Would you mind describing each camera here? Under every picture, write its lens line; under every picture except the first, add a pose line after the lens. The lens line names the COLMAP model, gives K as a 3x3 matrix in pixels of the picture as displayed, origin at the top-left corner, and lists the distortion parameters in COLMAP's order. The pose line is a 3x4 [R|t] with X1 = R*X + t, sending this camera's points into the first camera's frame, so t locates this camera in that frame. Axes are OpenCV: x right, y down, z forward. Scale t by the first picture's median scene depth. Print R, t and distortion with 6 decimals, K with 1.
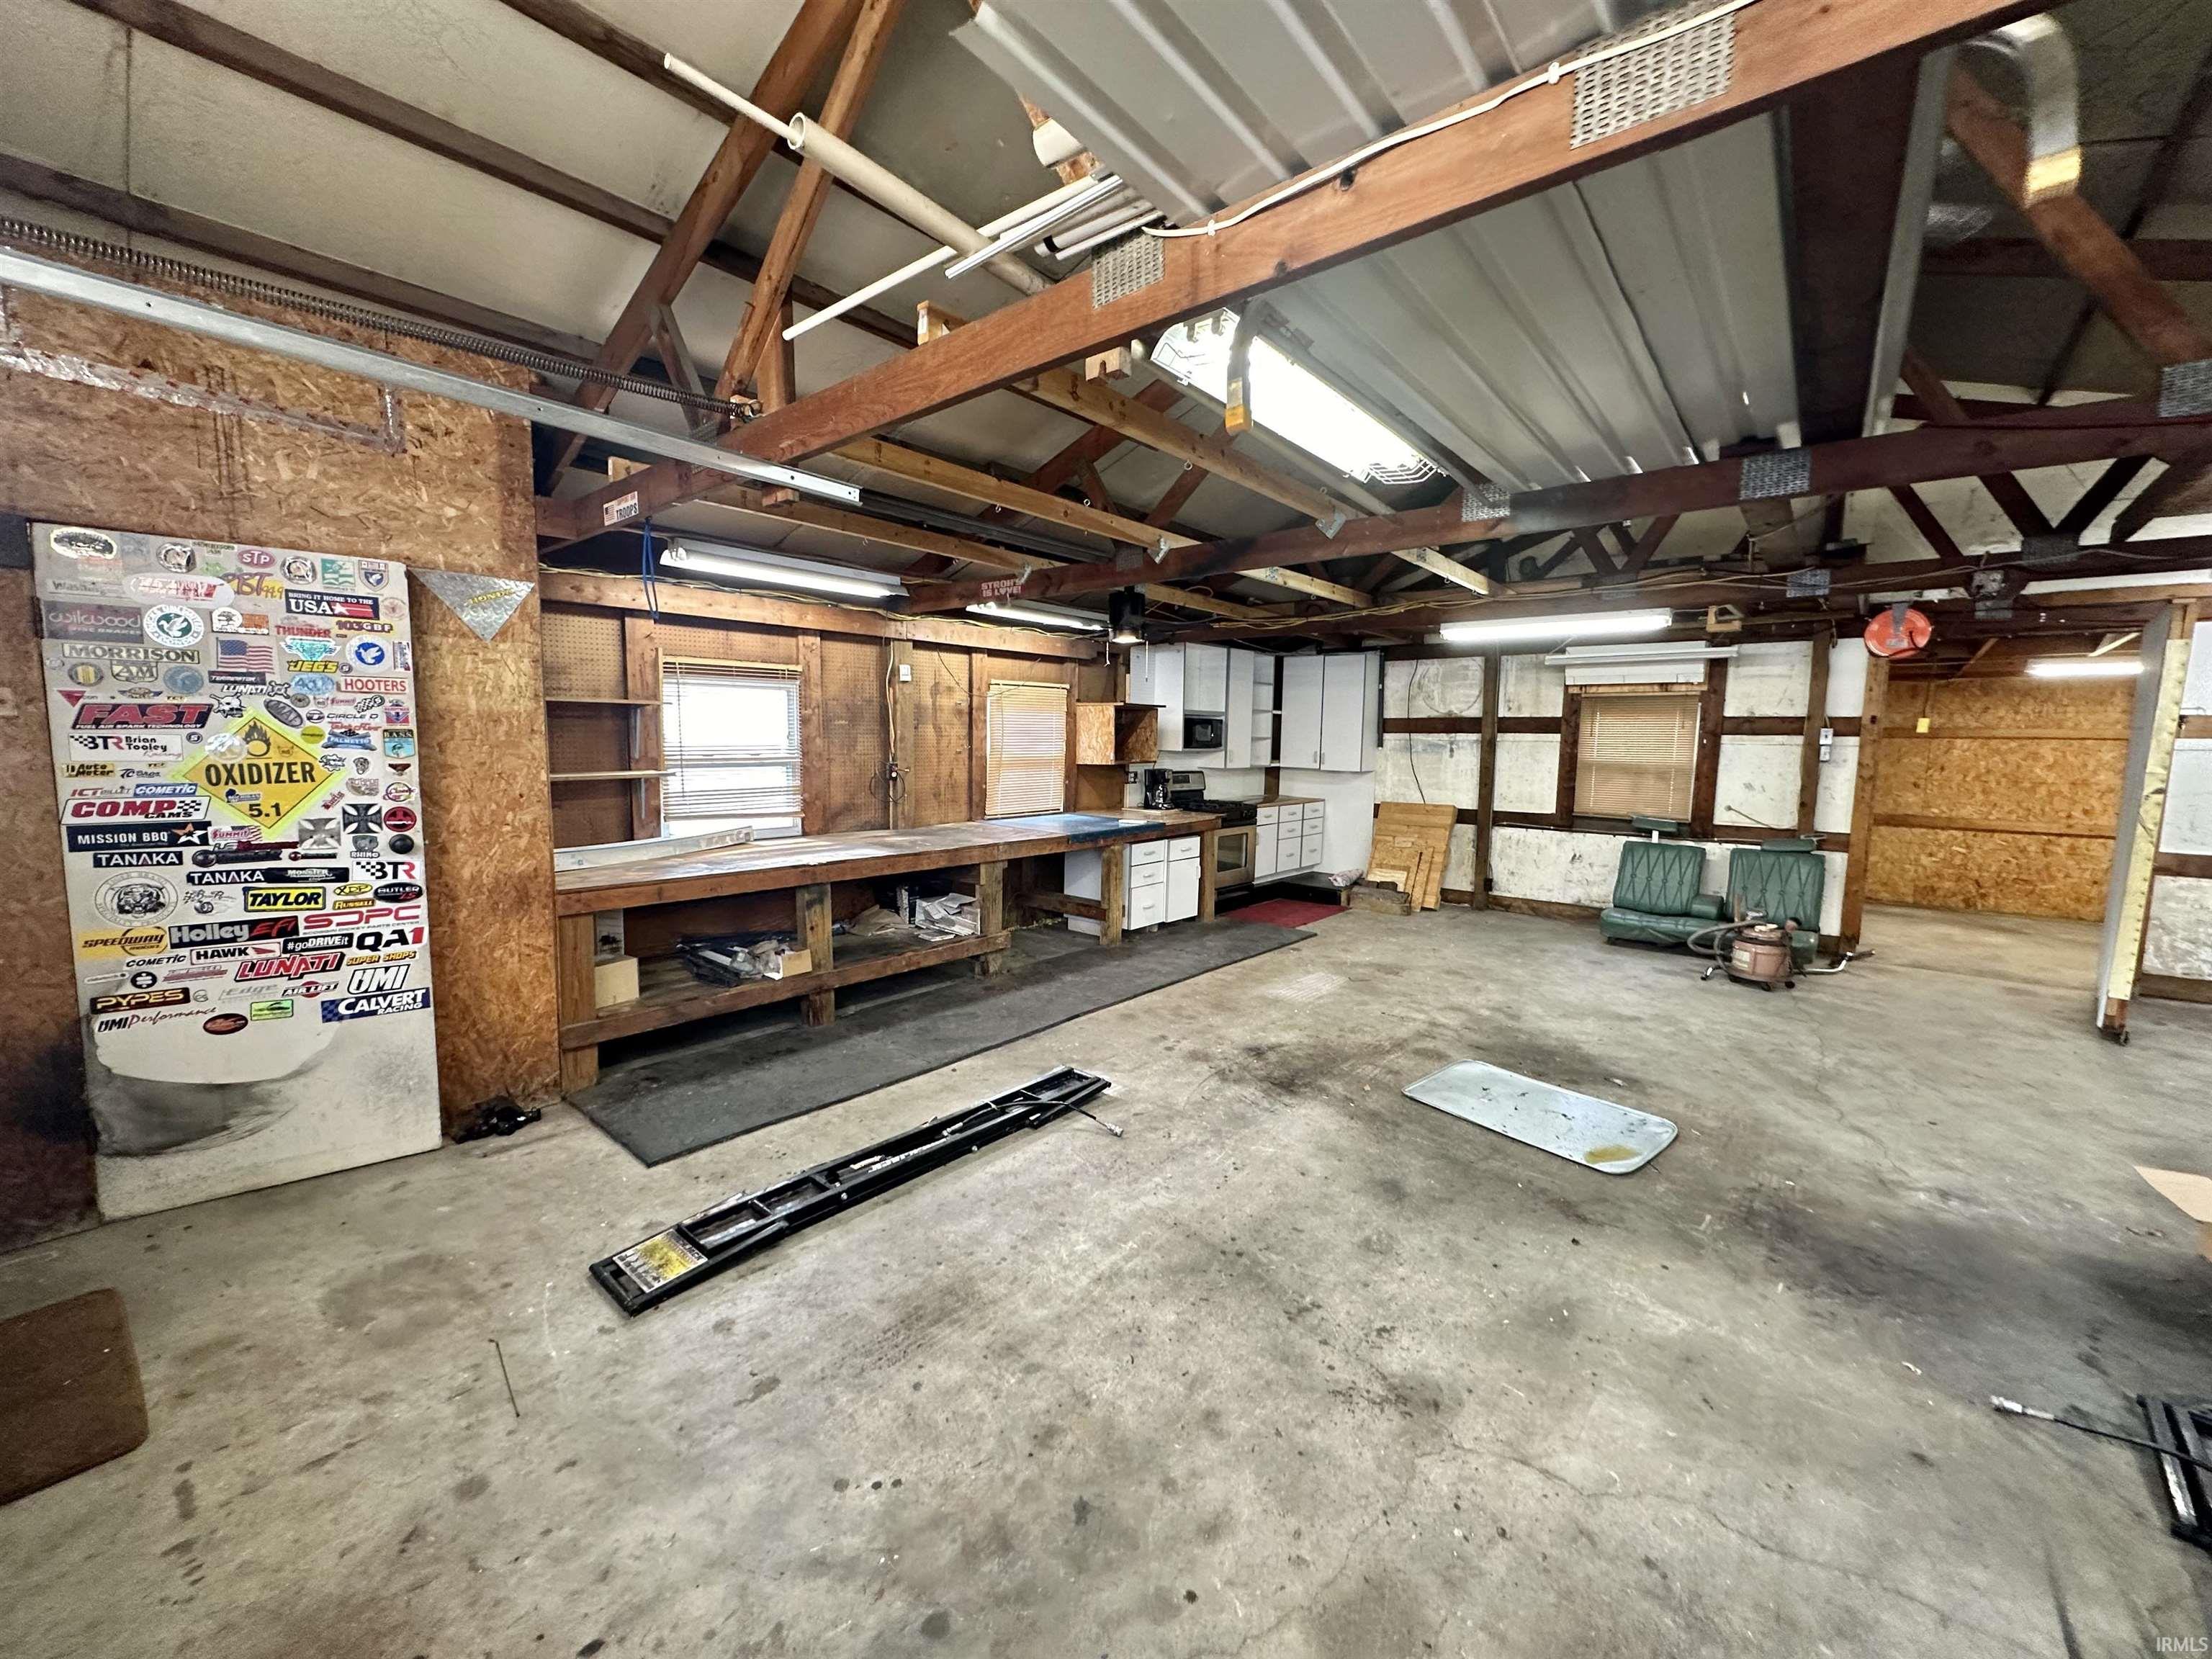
lens RADIAL K [[881.9, 0, 1106.3], [0, 881.9, 831.0], [0, 0, 1]] dist [-0.002549, 0.000013]
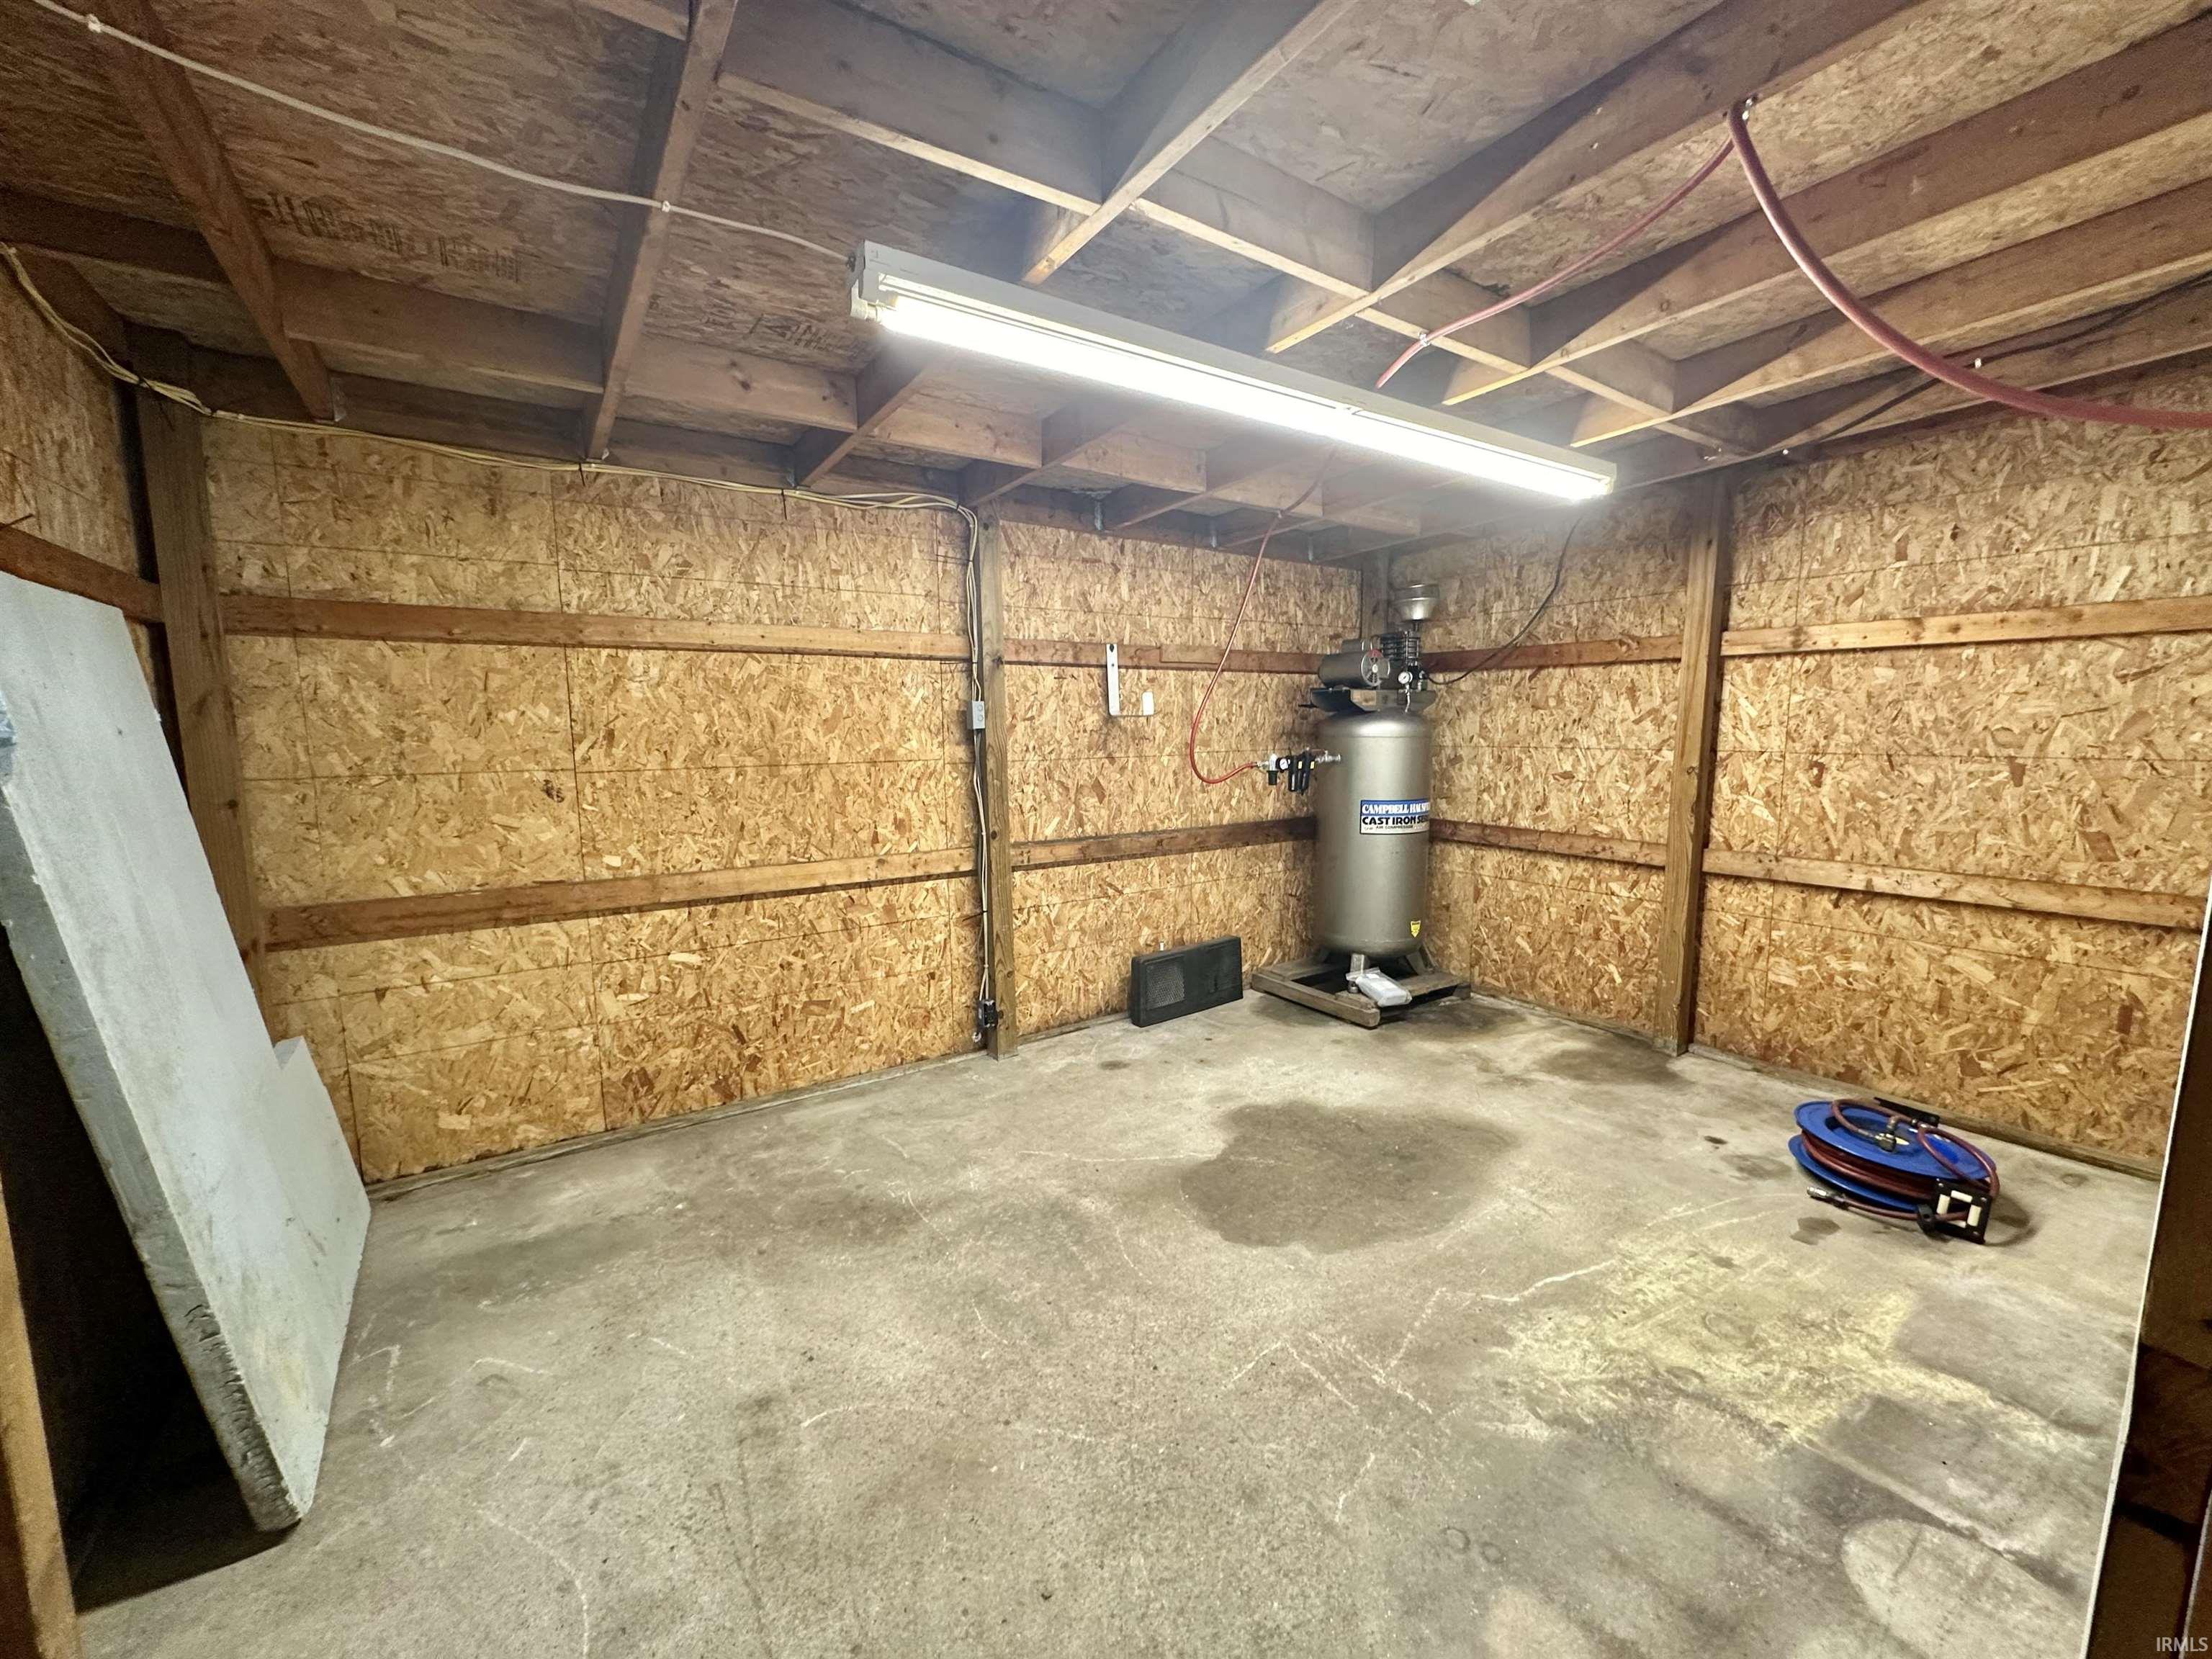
lens RADIAL K [[881.9, 0, 1106.3], [0, 881.9, 831.0], [0, 0, 1]] dist [-0.002549, 0.000013]
pose [[0.277390, -0.133972, 0.951371, 1.064496], [0.110643, 0.988096, 0.106883, -0.079659], [-0.954365, 0.075614, 0.288911, 1.138144]]
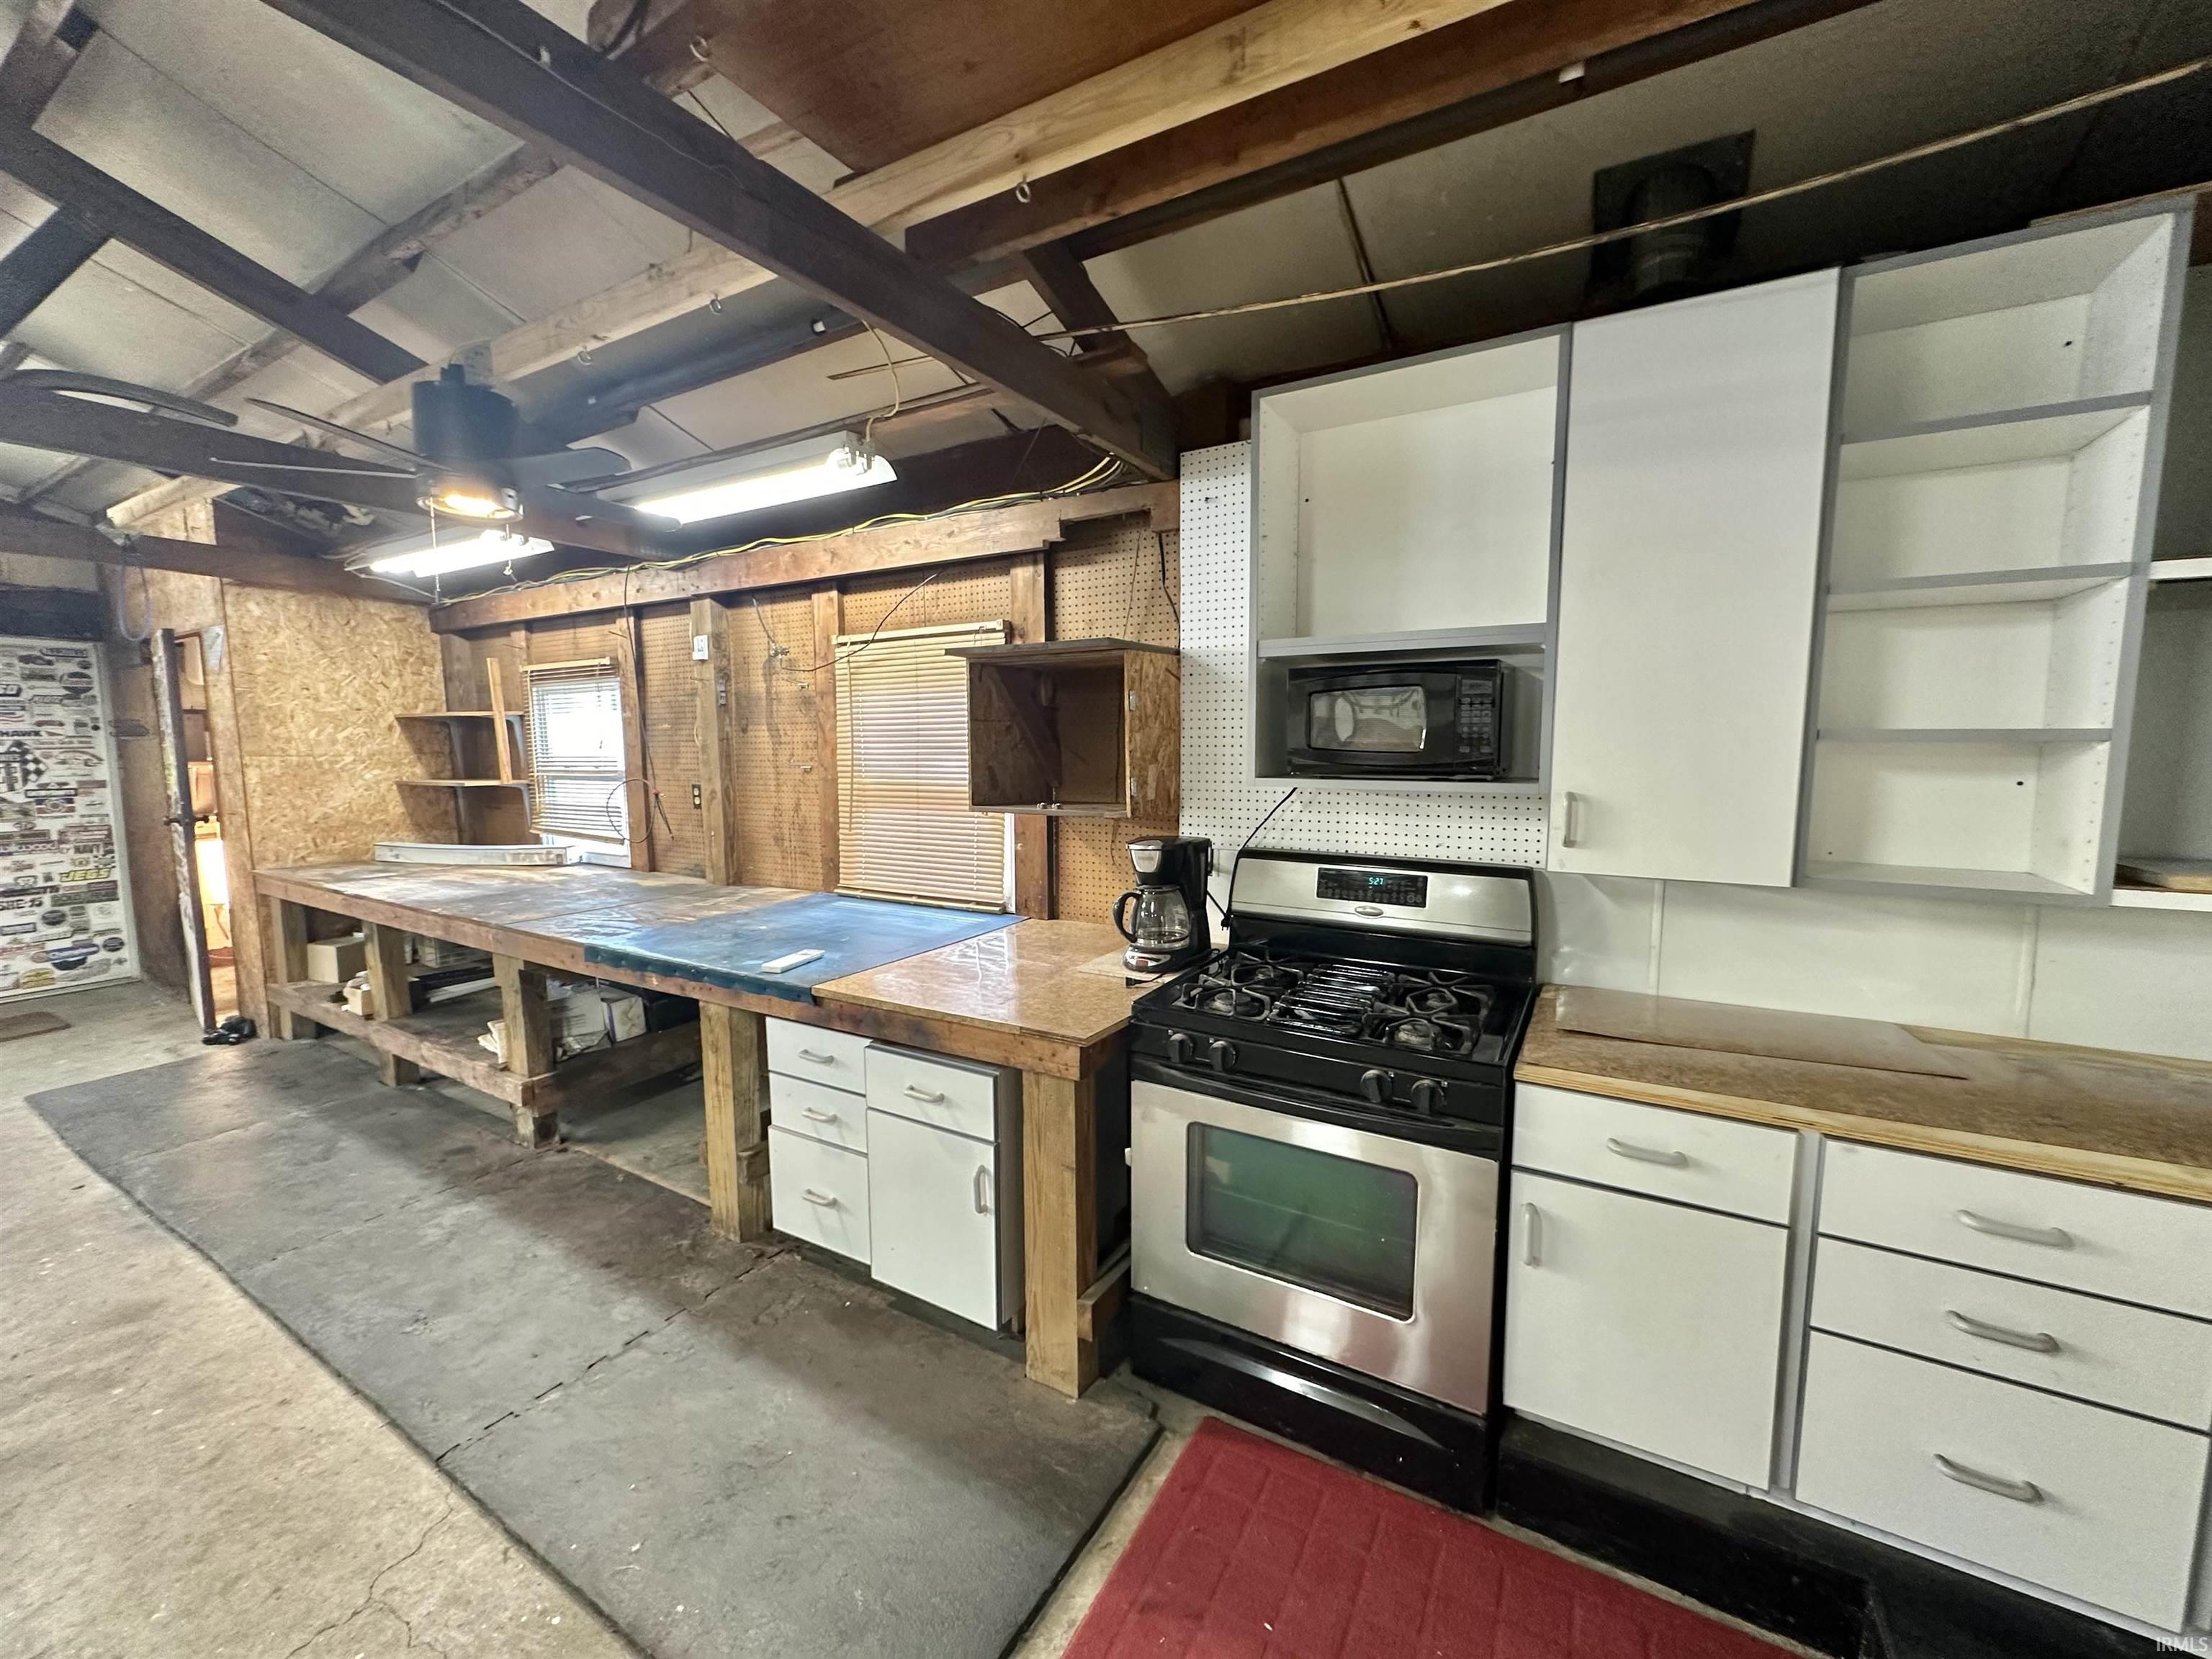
lens RADIAL K [[881.9, 0, 1106.3], [0, 881.9, 831.0], [0, 0, 1]] dist [-0.002549, 0.000013]
pose [[0.168332, 0.086923, -0.981890, 0.528092], [-0.102340, 0.992263, 0.070297, -0.133277], [0.980403, 0.088653, 0.175925, 1.314392]]
